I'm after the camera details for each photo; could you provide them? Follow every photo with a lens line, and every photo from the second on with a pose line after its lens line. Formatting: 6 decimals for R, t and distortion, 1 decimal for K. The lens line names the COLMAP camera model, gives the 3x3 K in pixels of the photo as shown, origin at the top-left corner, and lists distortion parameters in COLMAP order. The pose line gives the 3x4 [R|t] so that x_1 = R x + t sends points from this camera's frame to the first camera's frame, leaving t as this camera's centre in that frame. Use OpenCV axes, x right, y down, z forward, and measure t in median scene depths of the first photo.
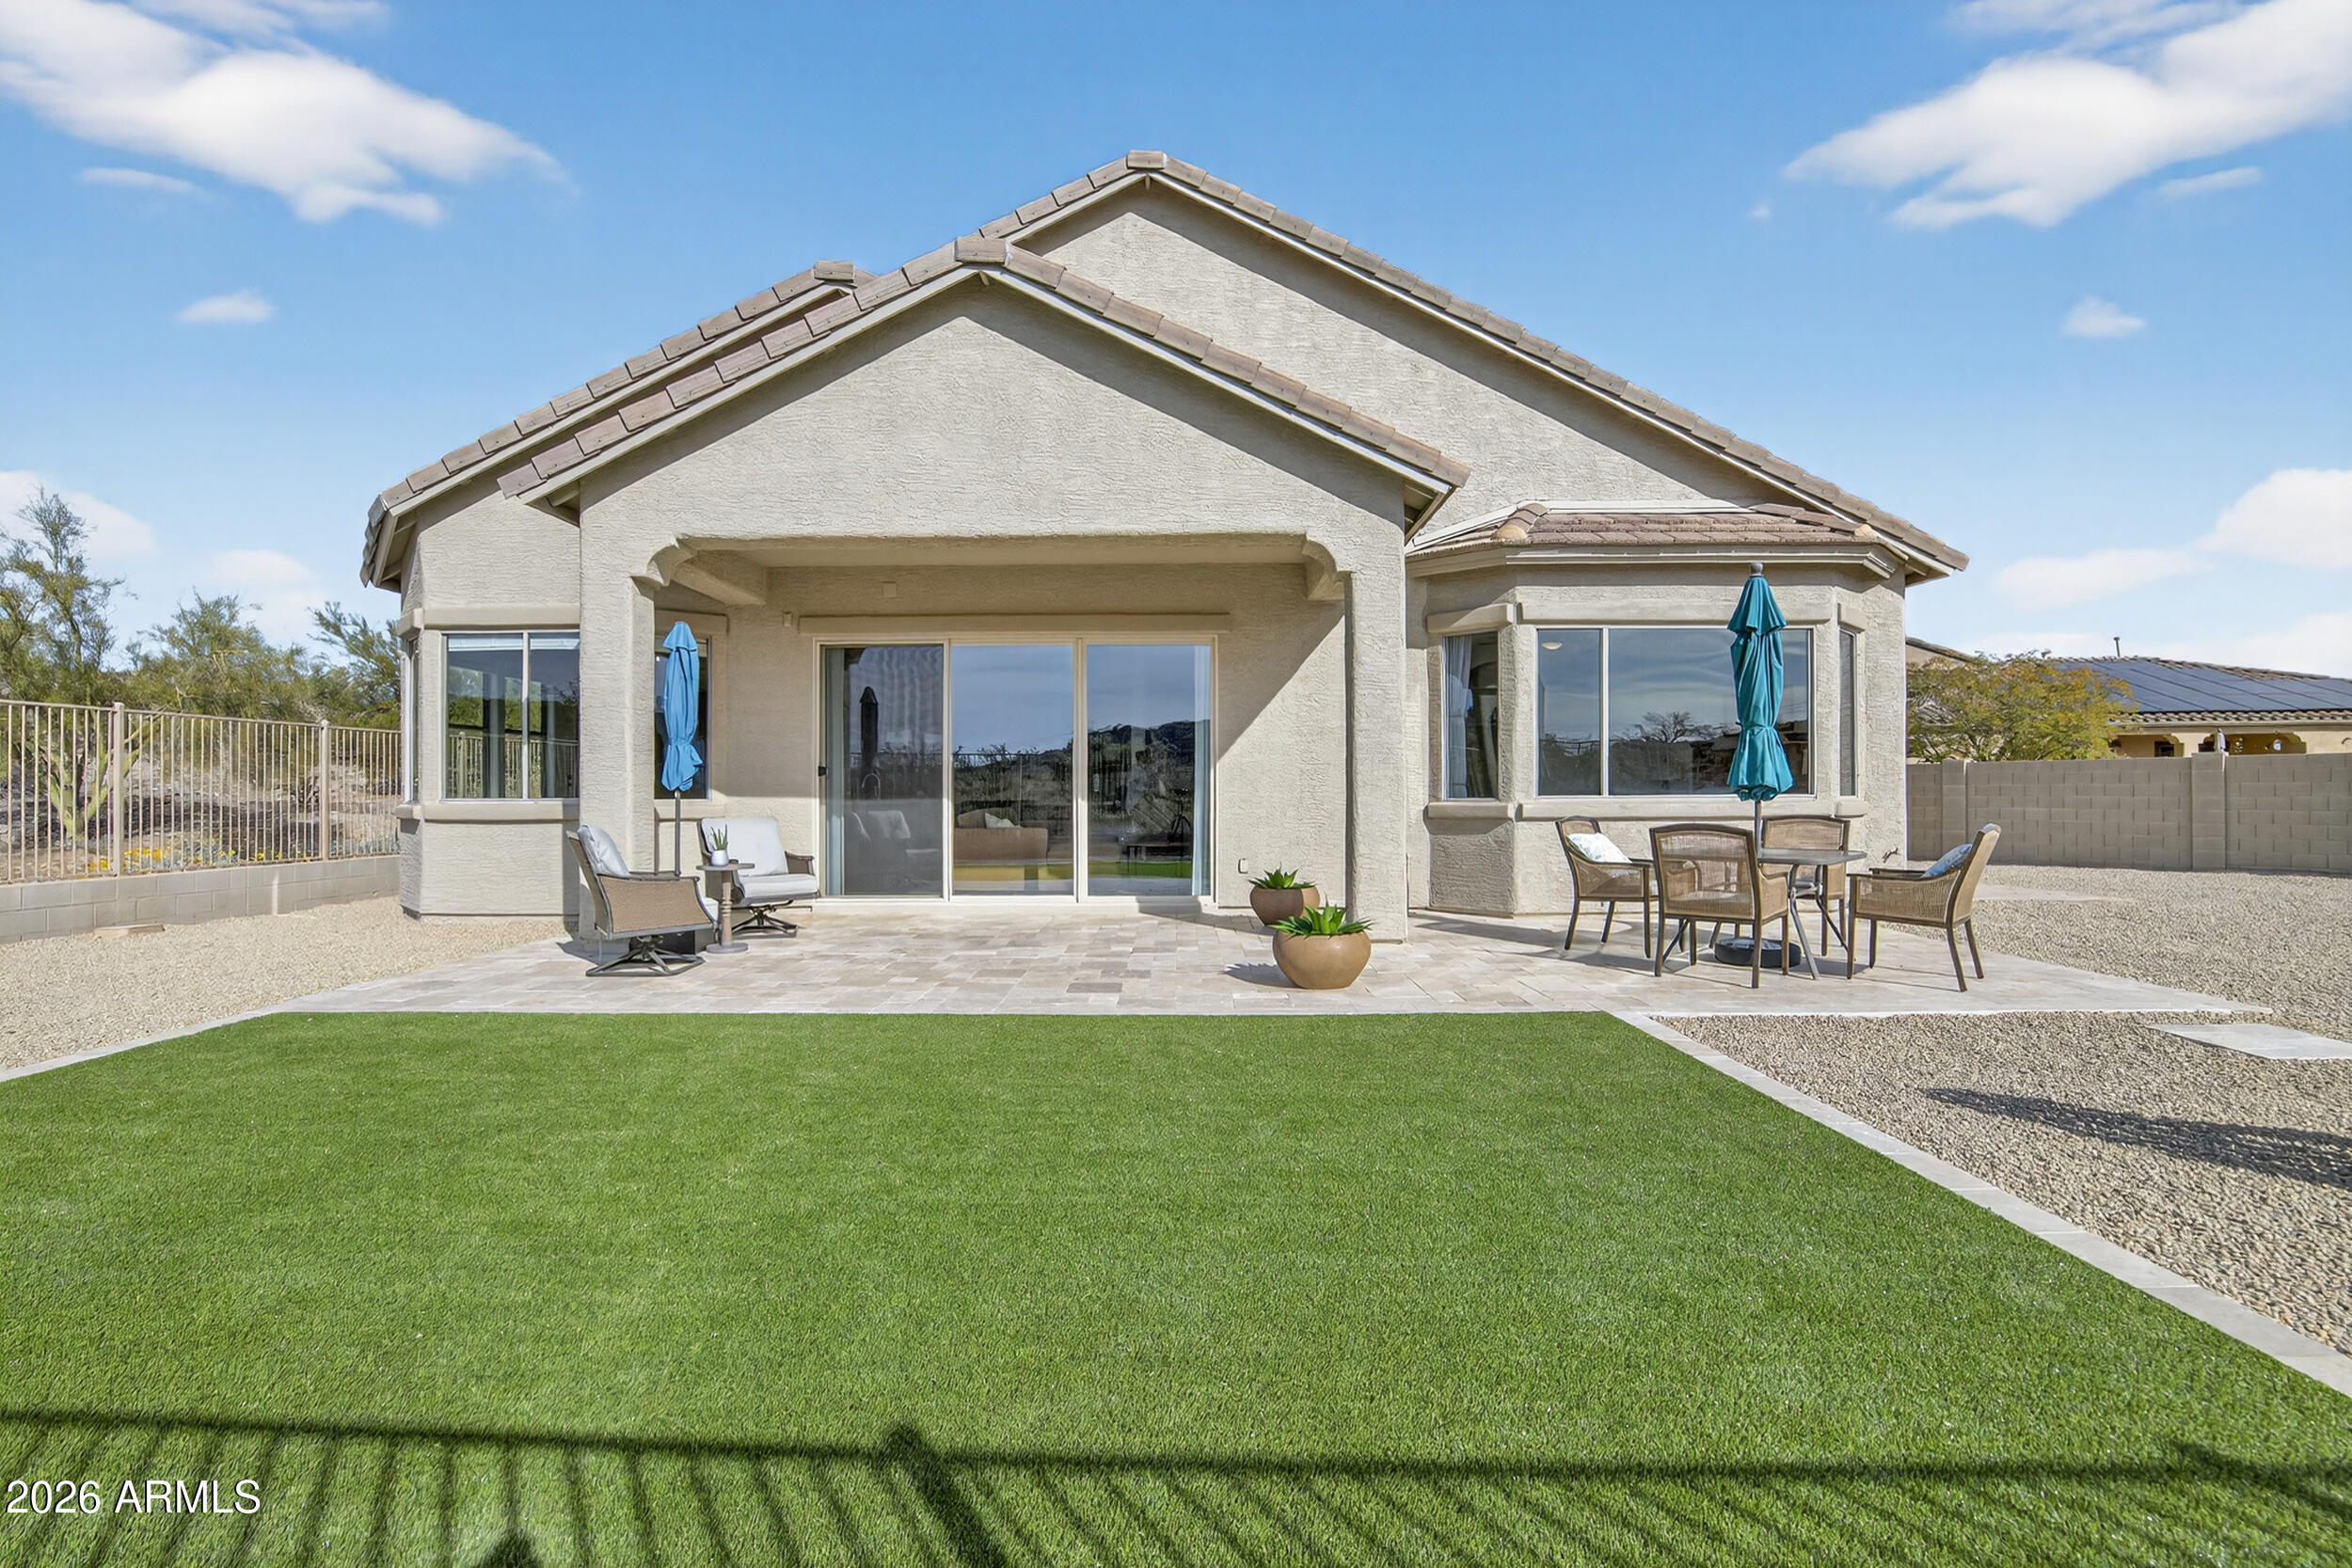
lens RADIAL K [[1104.5, 0, 1177.5], [0, 1104.5, 800.0], [0, 0, 1]] dist [-0.022717, 0.000794]
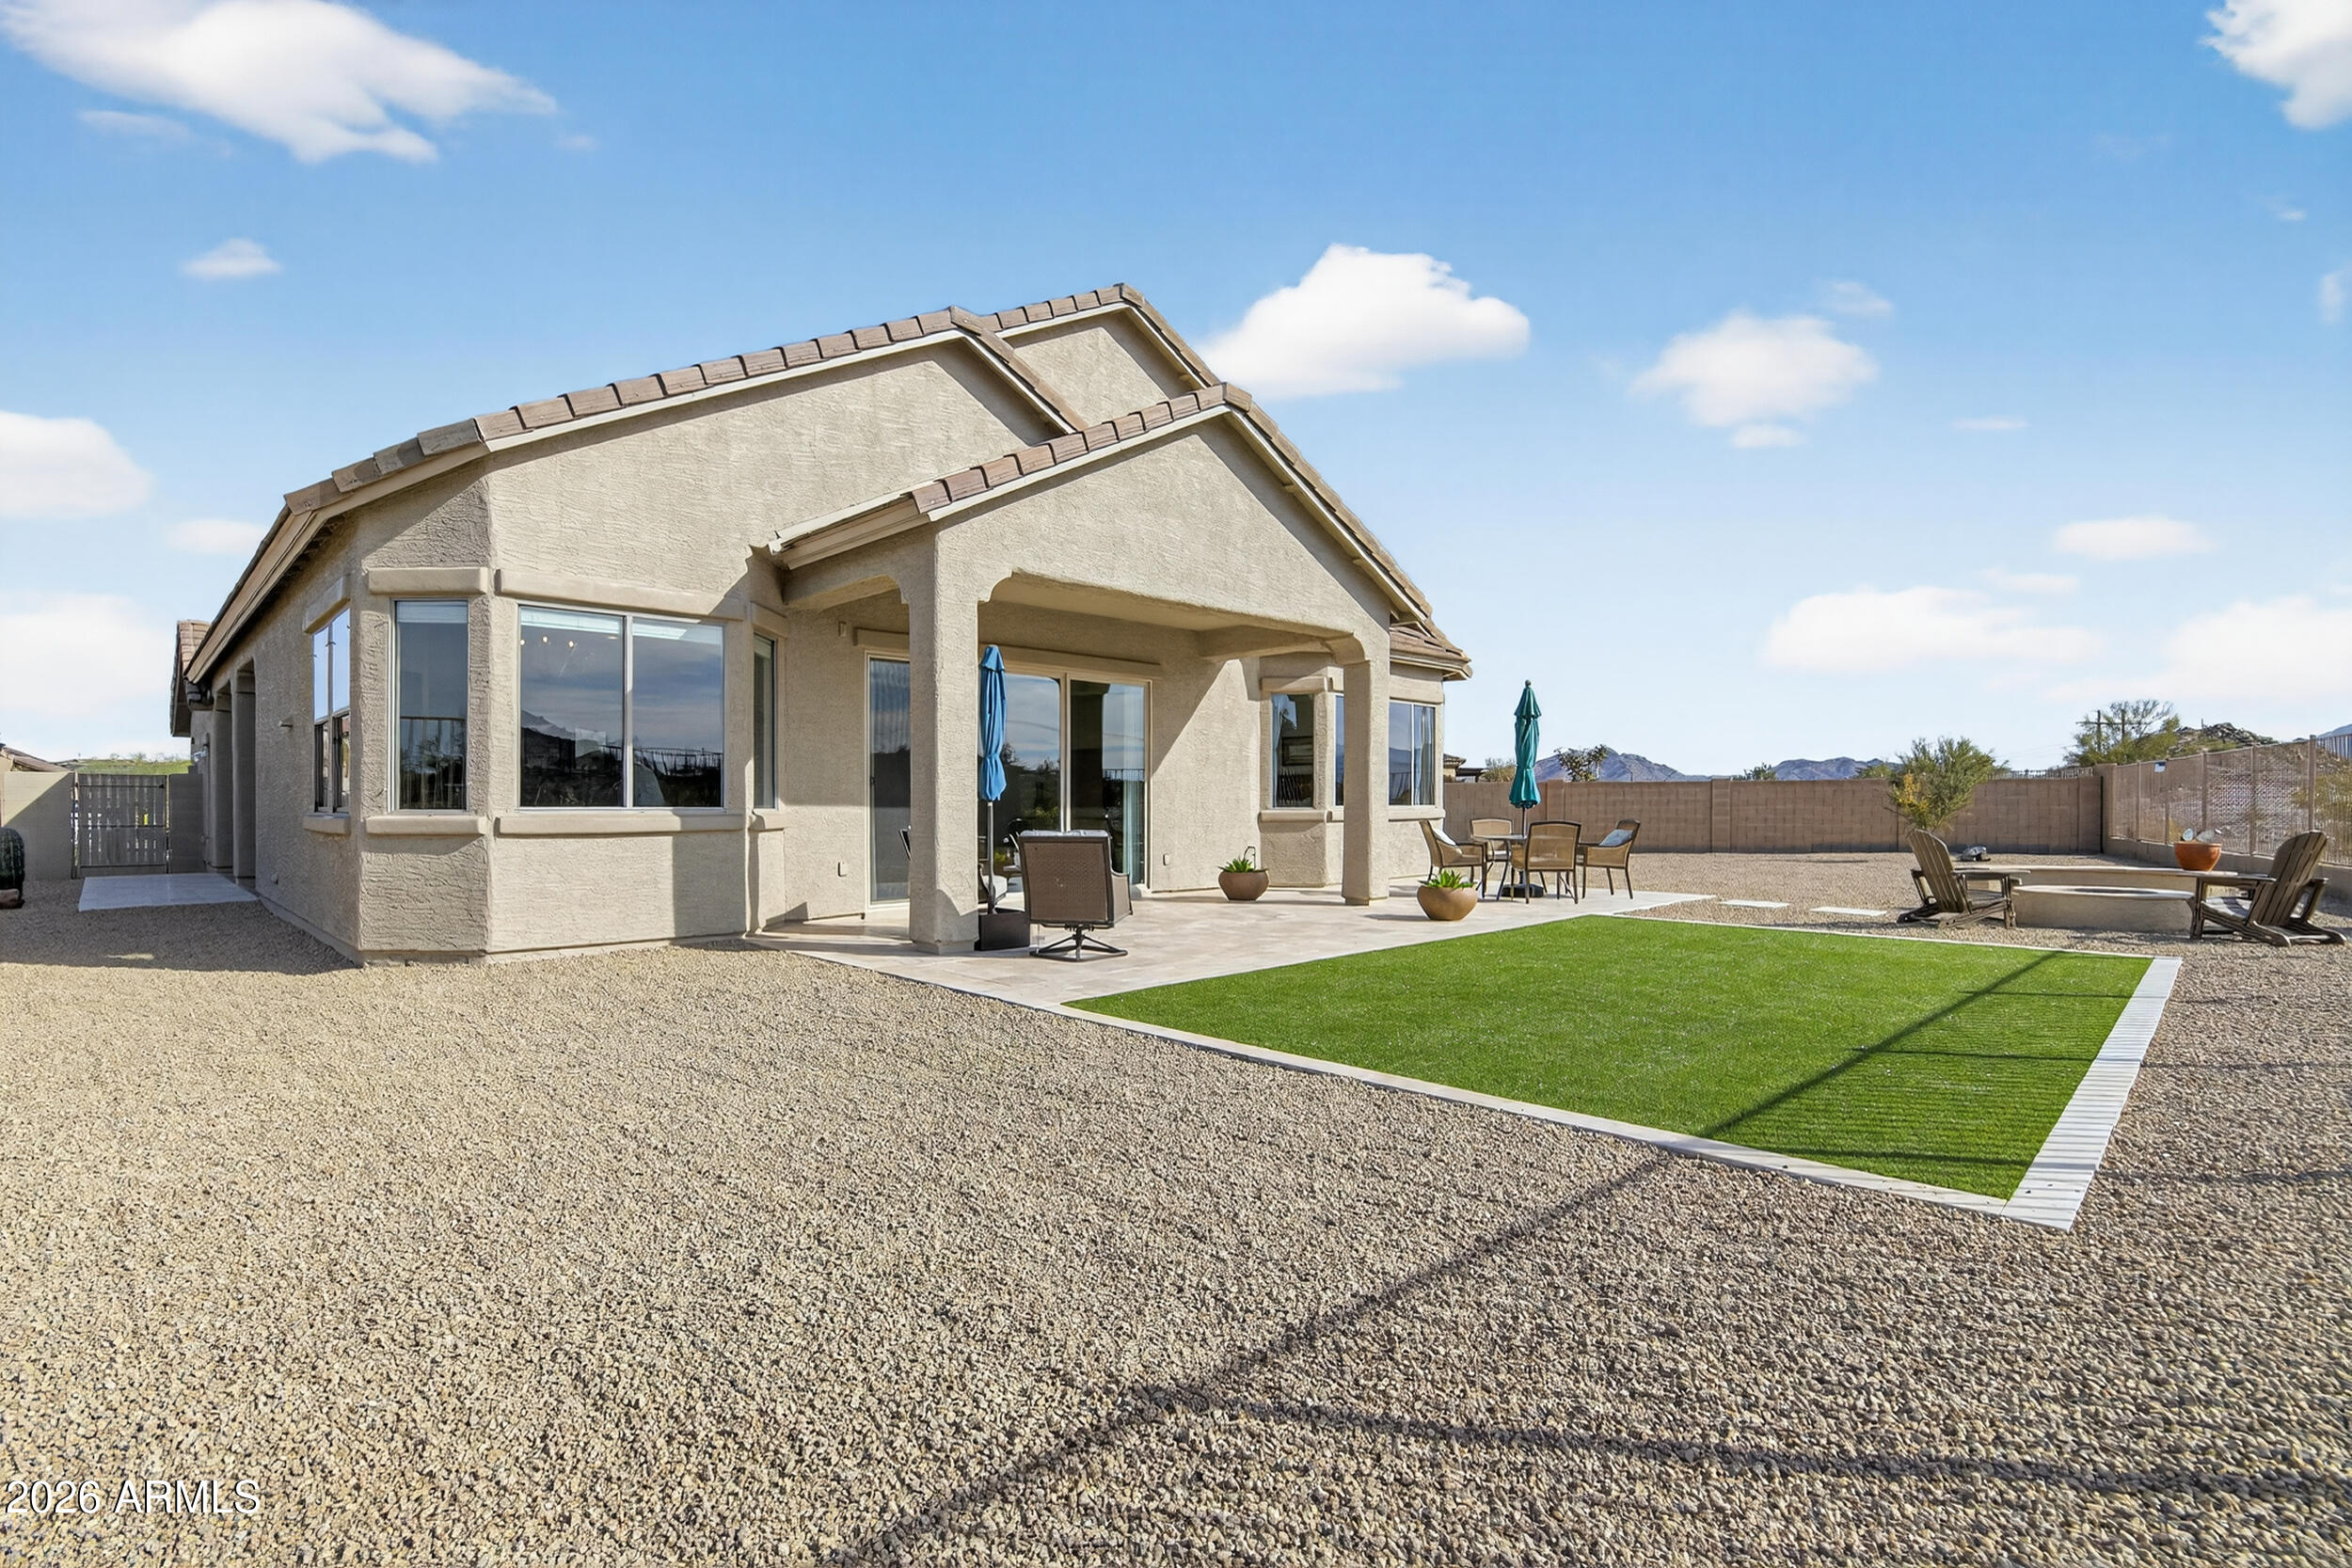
lens RADIAL K [[1104.5, 0, 1177.5], [0, 1104.5, 800.0], [0, 0, 1]] dist [-0.022717, 0.000794]
pose [[0.711990, 0.005302, 0.702170, -0.872760], [0.006645, 0.999876, -0.014289, 0.008499], [-0.702158, 0.014839, 0.711866, 0.071287]]
